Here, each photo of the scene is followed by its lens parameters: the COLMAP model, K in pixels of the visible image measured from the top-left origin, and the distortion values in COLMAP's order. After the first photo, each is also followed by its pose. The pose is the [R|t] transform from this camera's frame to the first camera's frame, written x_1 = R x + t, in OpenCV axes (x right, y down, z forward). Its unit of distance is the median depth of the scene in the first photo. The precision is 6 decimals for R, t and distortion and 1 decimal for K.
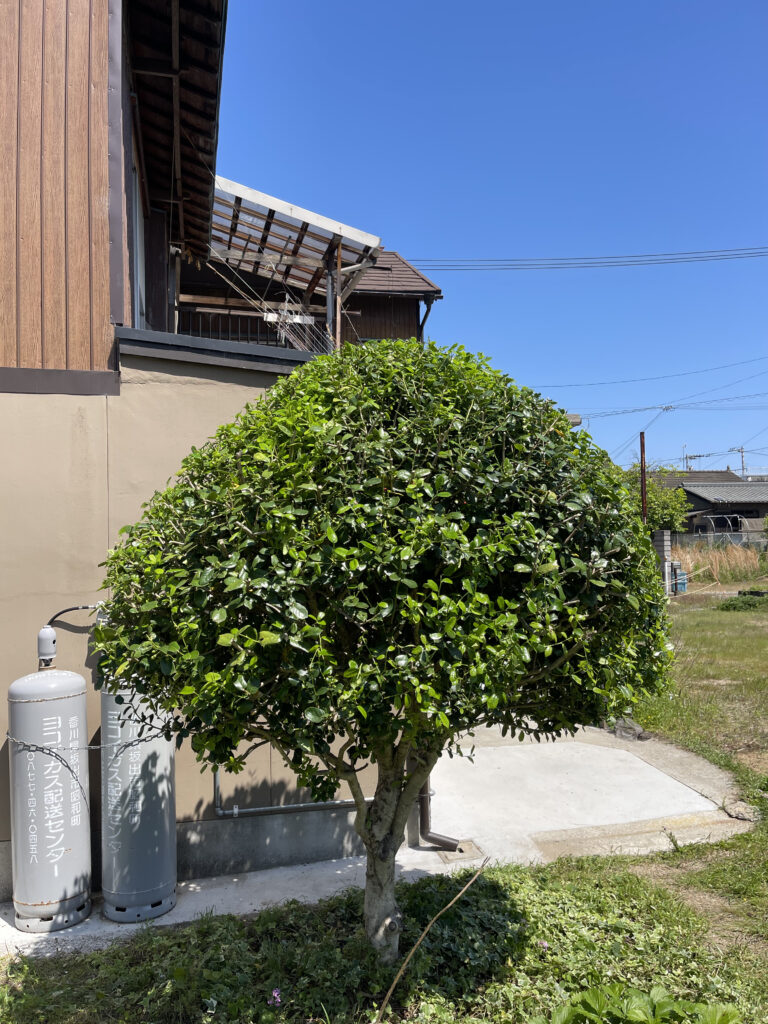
lens RADIAL K [[915.7, 0, 384.0], [0, 915.7, 512.0], [0, 0, 1]] dist [0.017229, -0.002401]
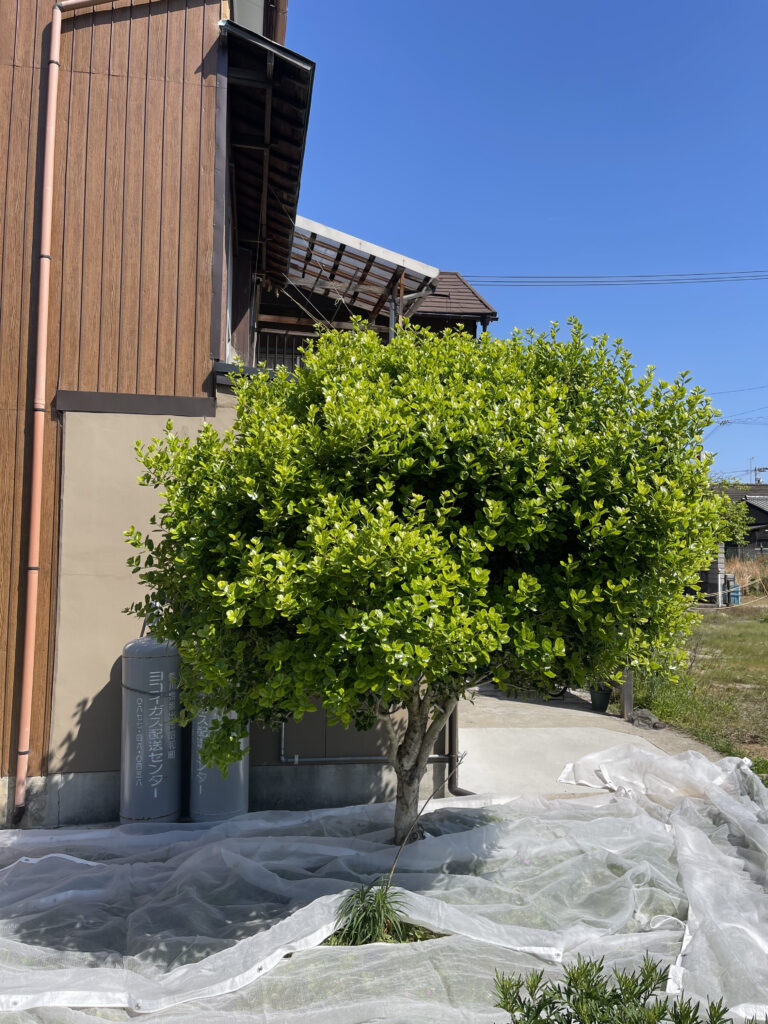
lens RADIAL K [[915.7, 0, 384.0], [0, 915.7, 512.0], [0, 0, 1]] dist [0.017229, -0.002401]
pose [[0.997190, 0.033236, -0.067143, 0.016372], [-0.033359, 0.999443, -0.000713, -0.003509], [0.067082, 0.002951, 0.997743, -0.134620]]
